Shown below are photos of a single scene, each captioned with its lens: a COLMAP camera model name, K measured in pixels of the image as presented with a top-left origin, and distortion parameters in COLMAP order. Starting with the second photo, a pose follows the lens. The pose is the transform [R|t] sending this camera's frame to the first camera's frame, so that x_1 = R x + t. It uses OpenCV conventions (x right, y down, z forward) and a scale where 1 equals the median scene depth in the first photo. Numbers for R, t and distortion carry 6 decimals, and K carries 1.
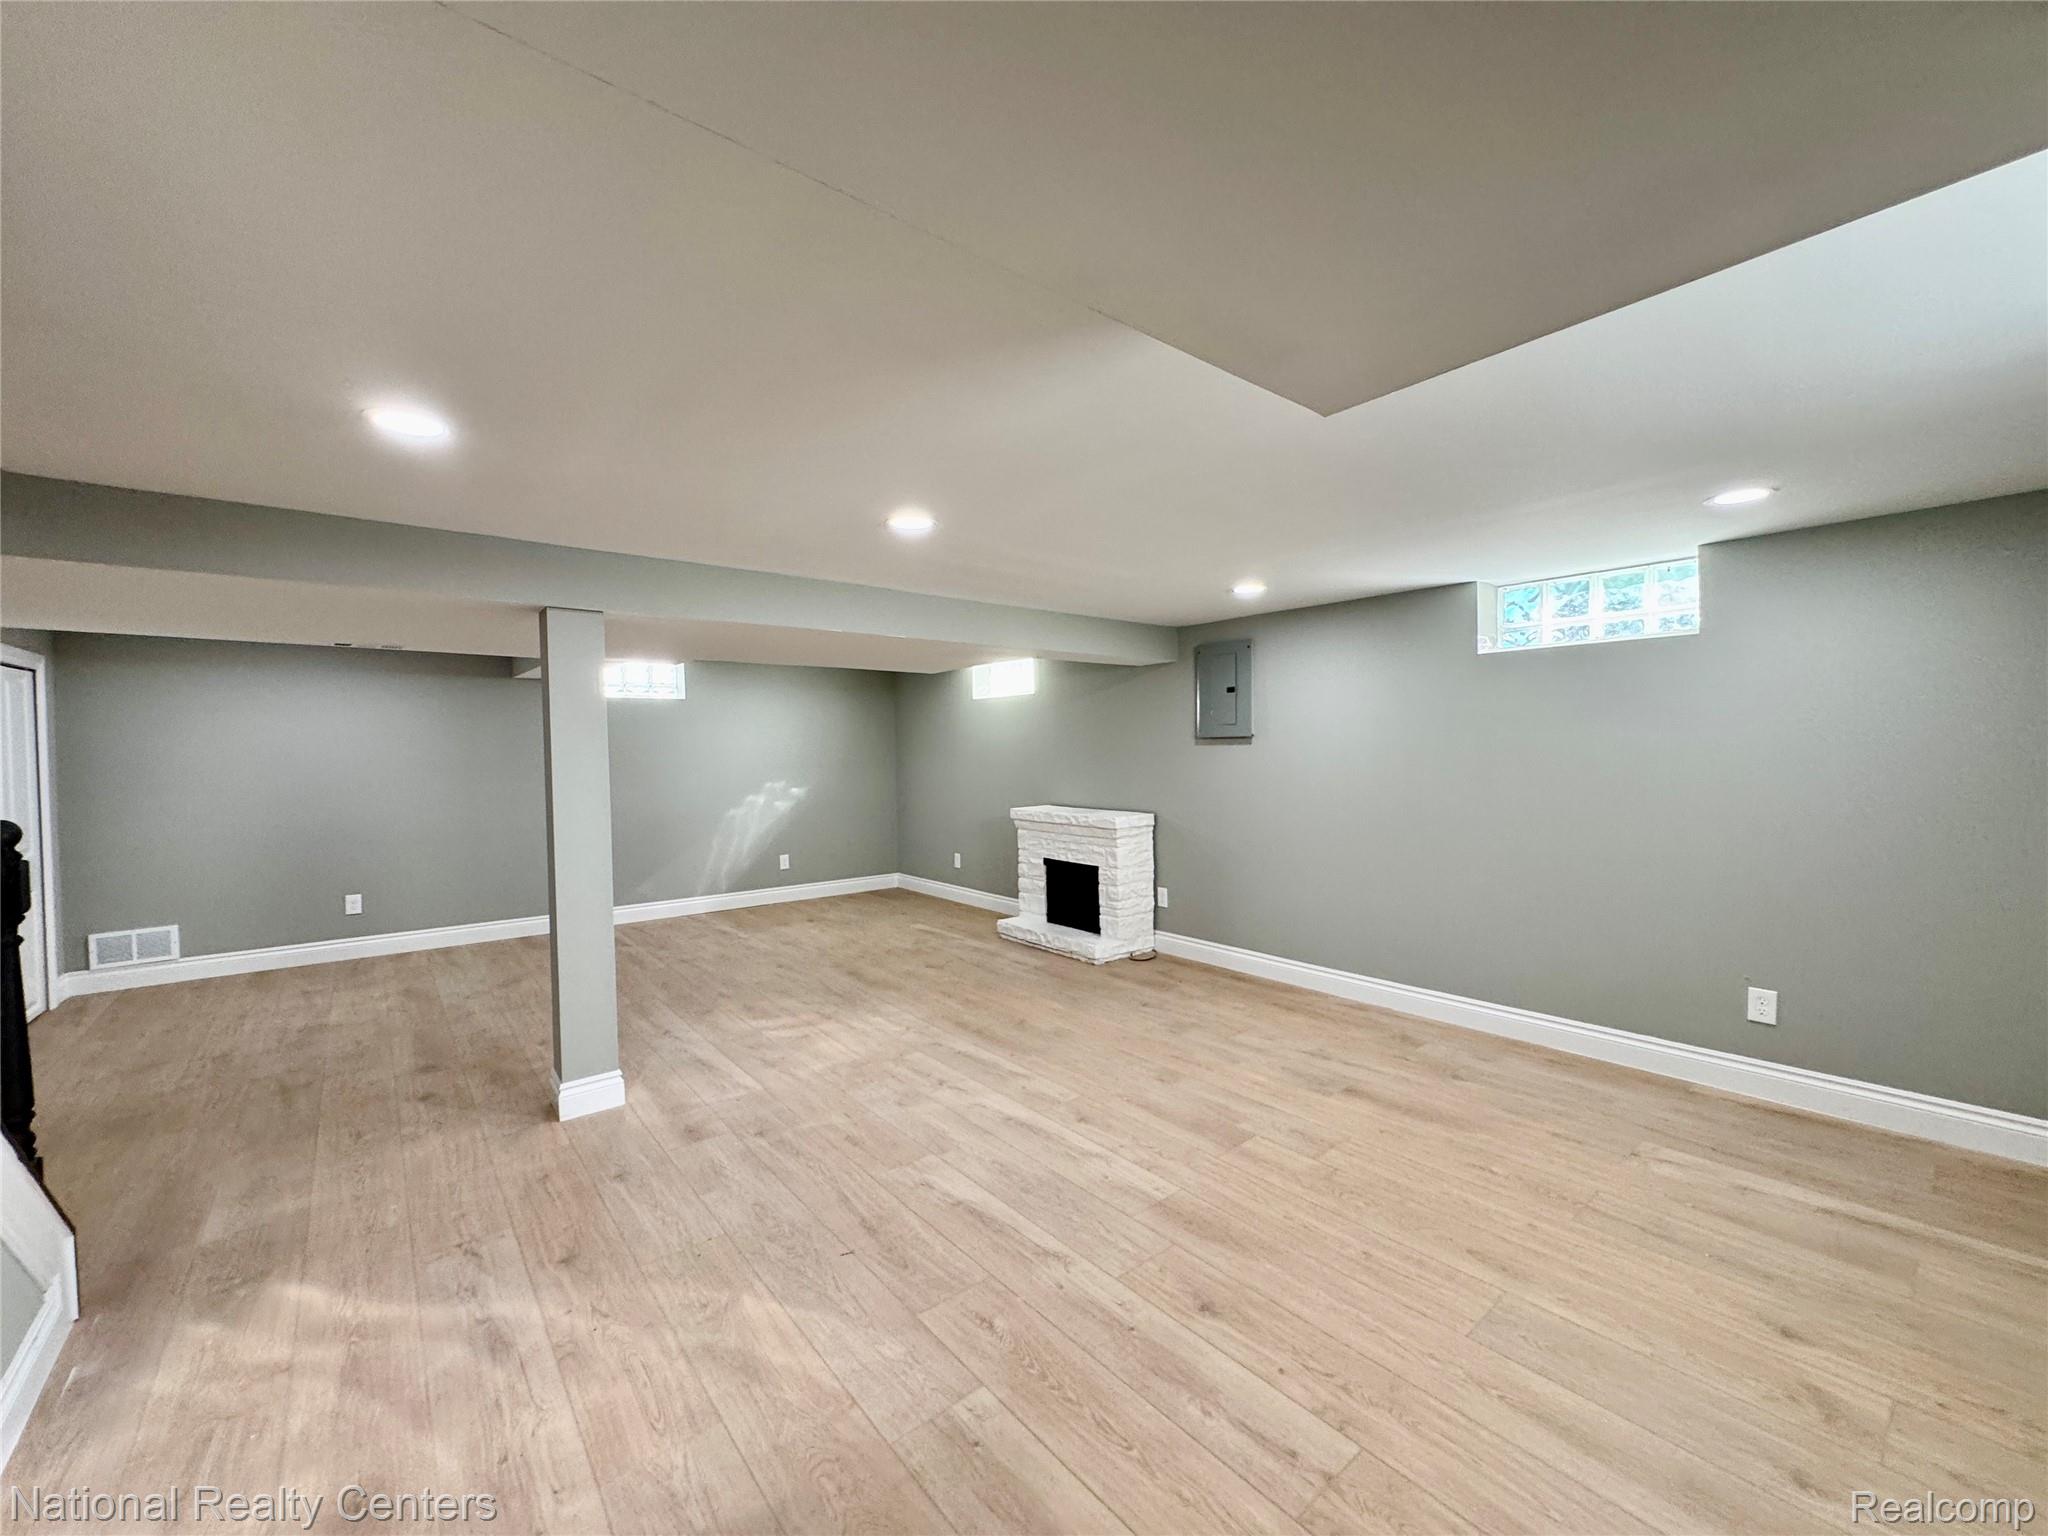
lens RADIAL K [[815.2, 0, 1024.0], [0, 815.2, 768.0], [0, 0, 1]] dist [-0.002594, -0.000170]
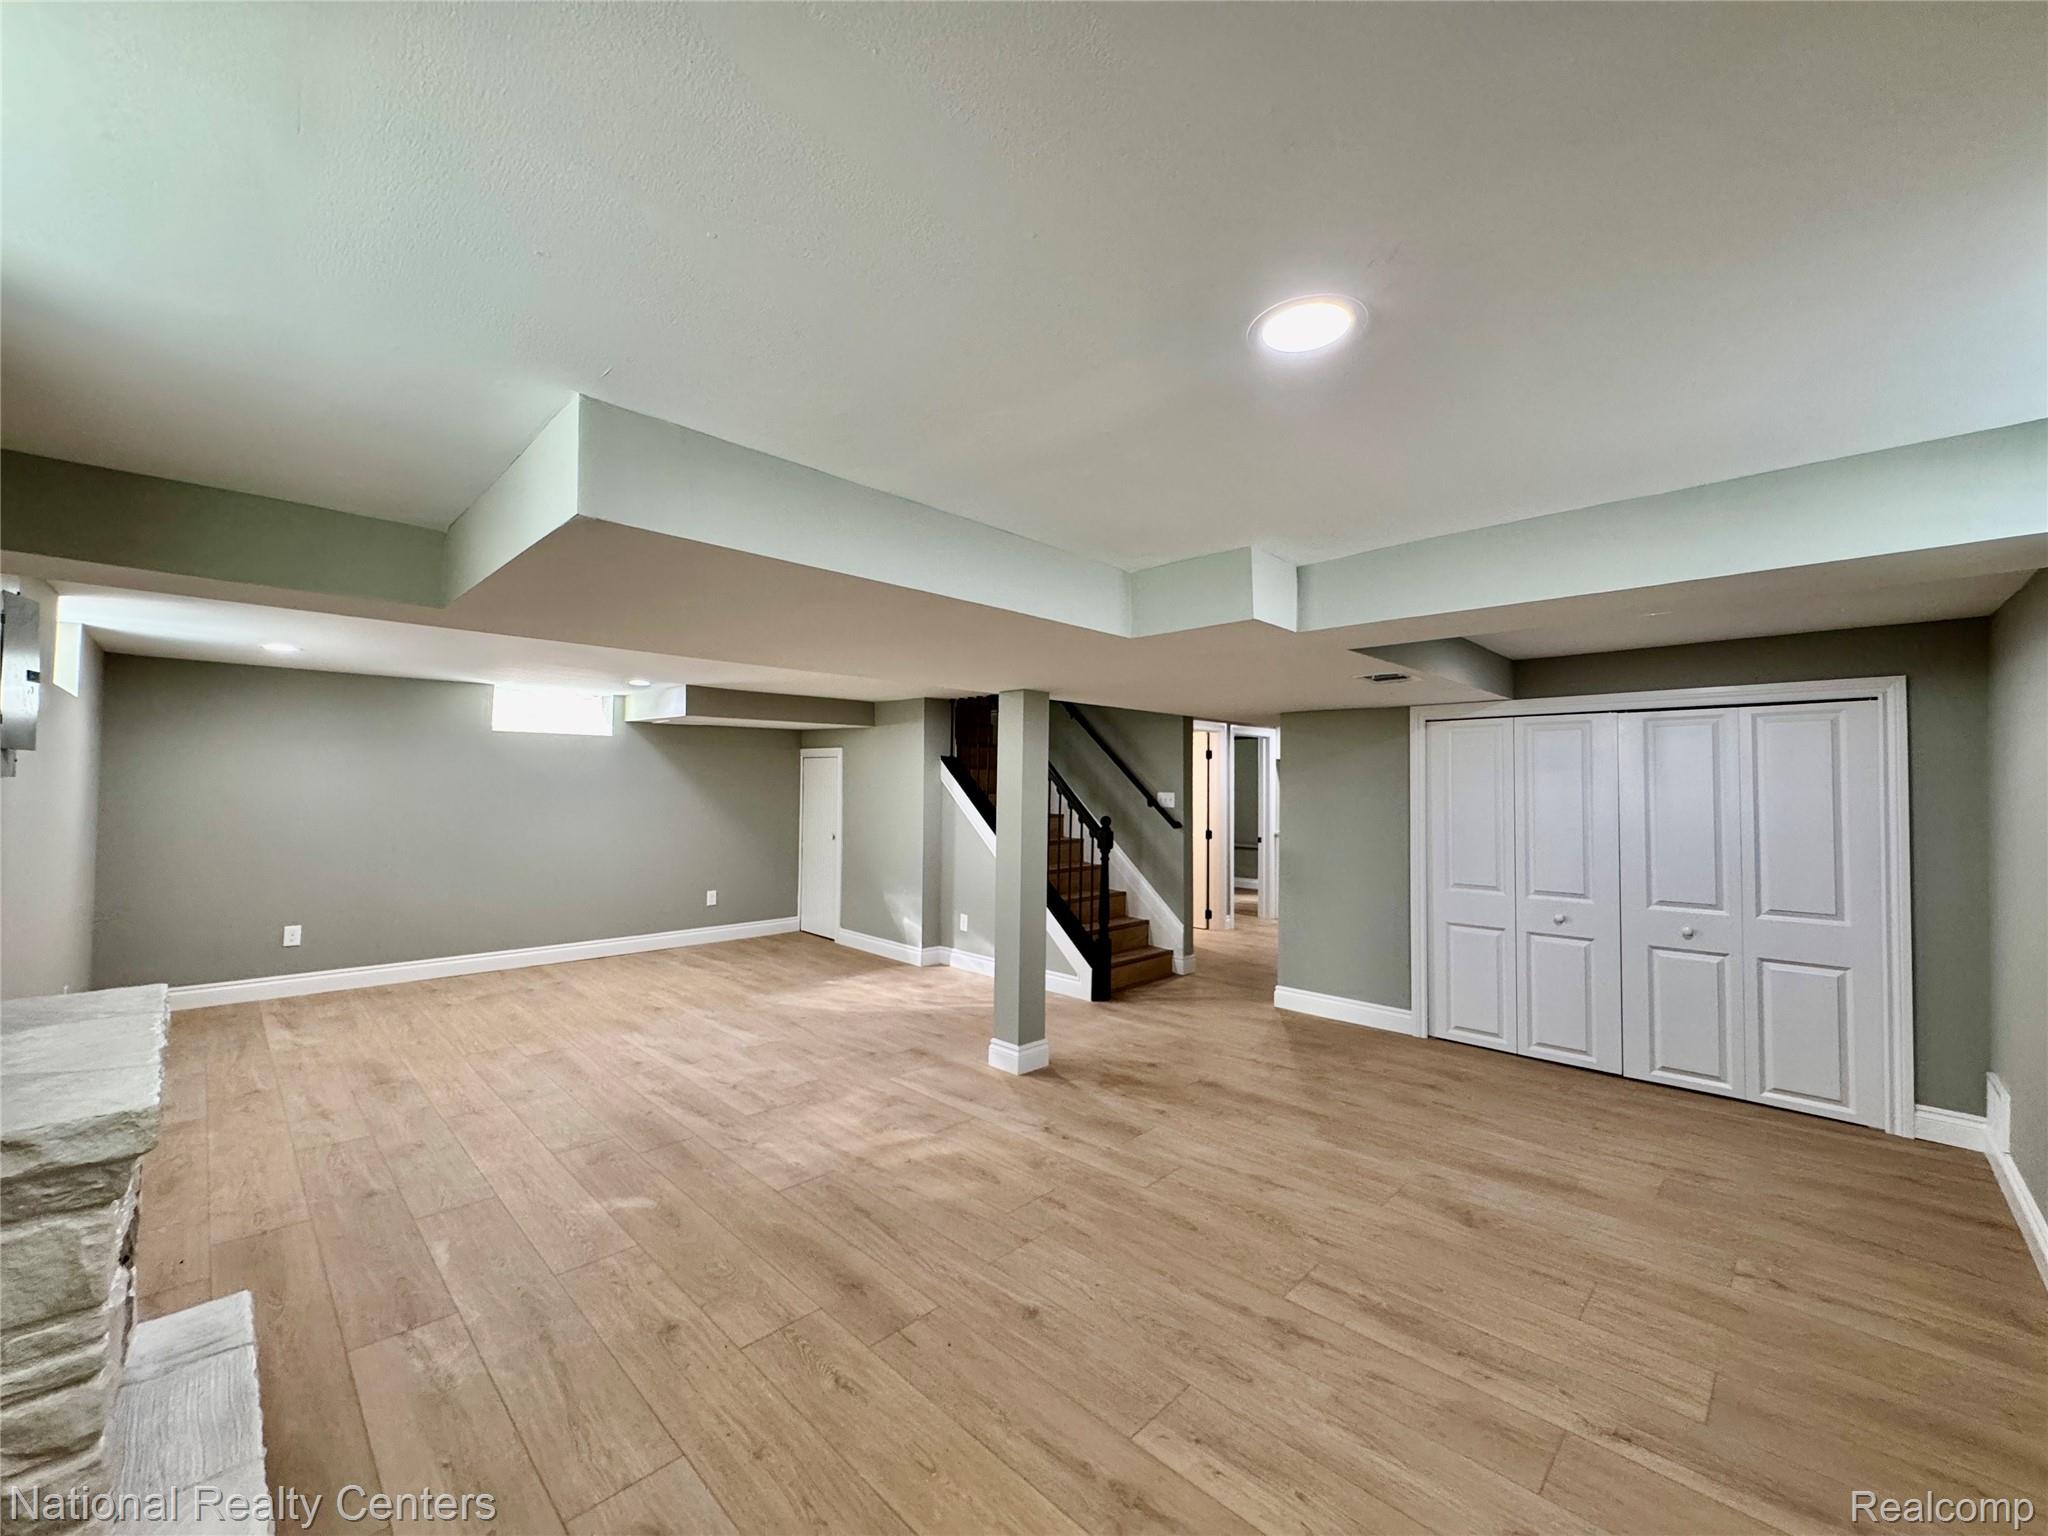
lens RADIAL K [[817.1, 0, 1024.0], [0, 817.1, 768.0], [0, 0, 1]] dist [-0.010669, -0.000045]
pose [[-0.994277, -0.003019, -0.106790, -0.406122], [-0.003732, 0.999972, 0.006473, -0.072915], [0.106767, 0.006834, -0.994261, 2.312347]]
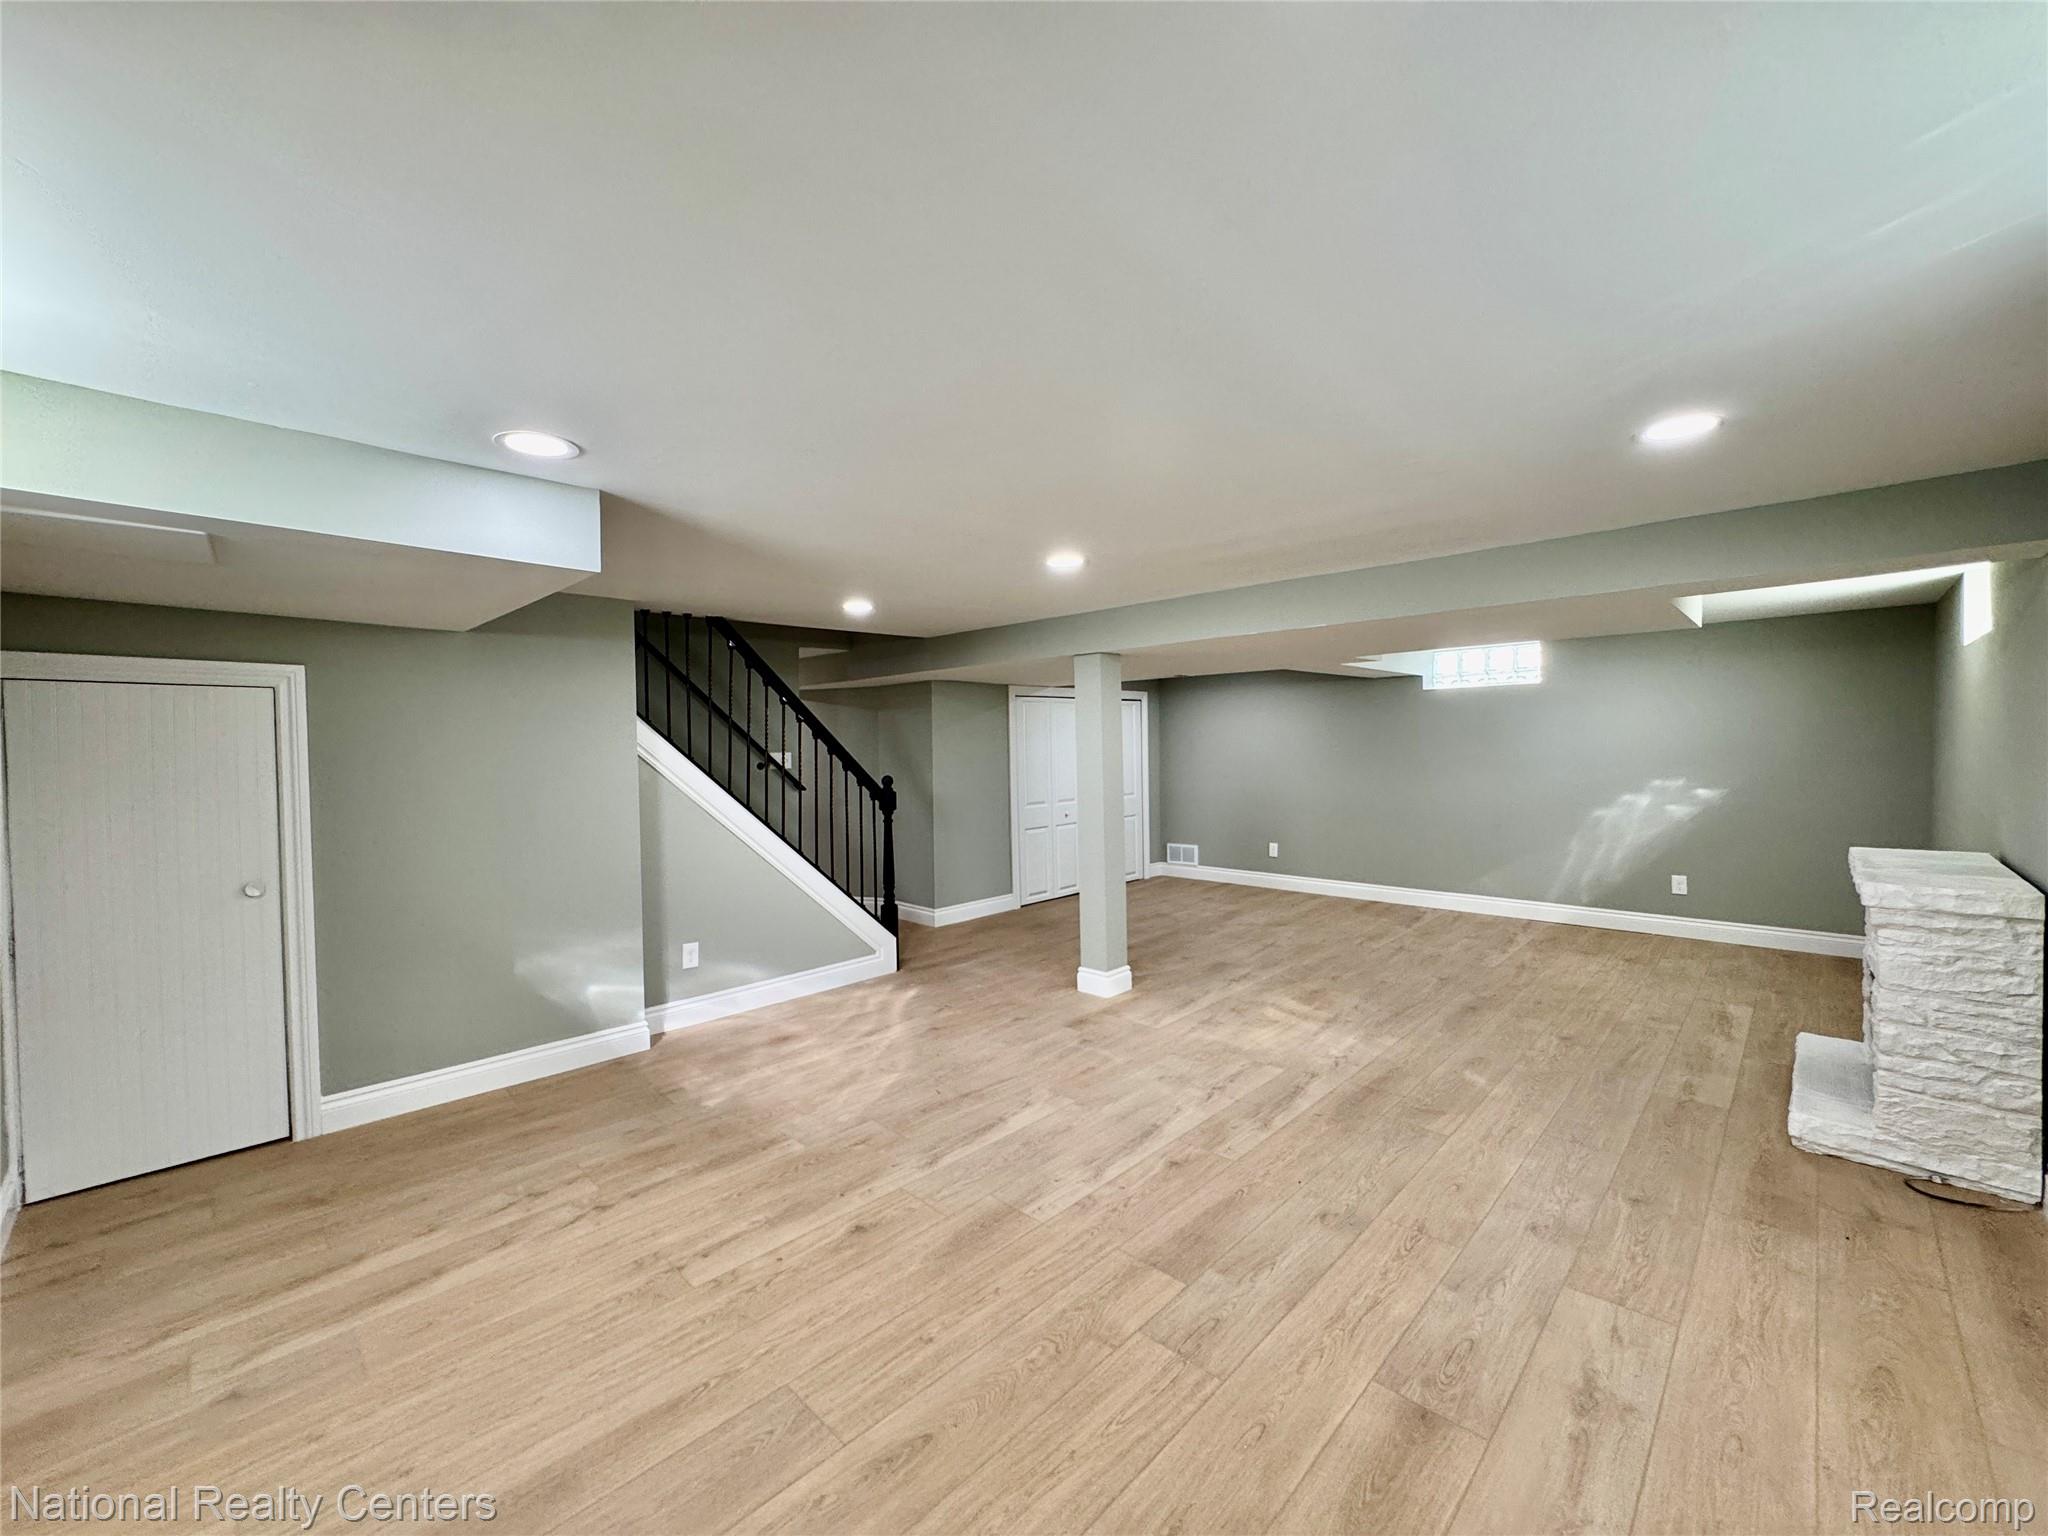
lens RADIAL K [[817.1, 0, 1024.0], [0, 817.1, 768.0], [0, 0, 1]] dist [-0.010669, -0.000045]
pose [[0.110977, 0.038006, -0.993096, 0.891905], [-0.008941, 0.999266, 0.037243, -0.038628], [0.993783, 0.004746, 0.111236, 0.696881]]
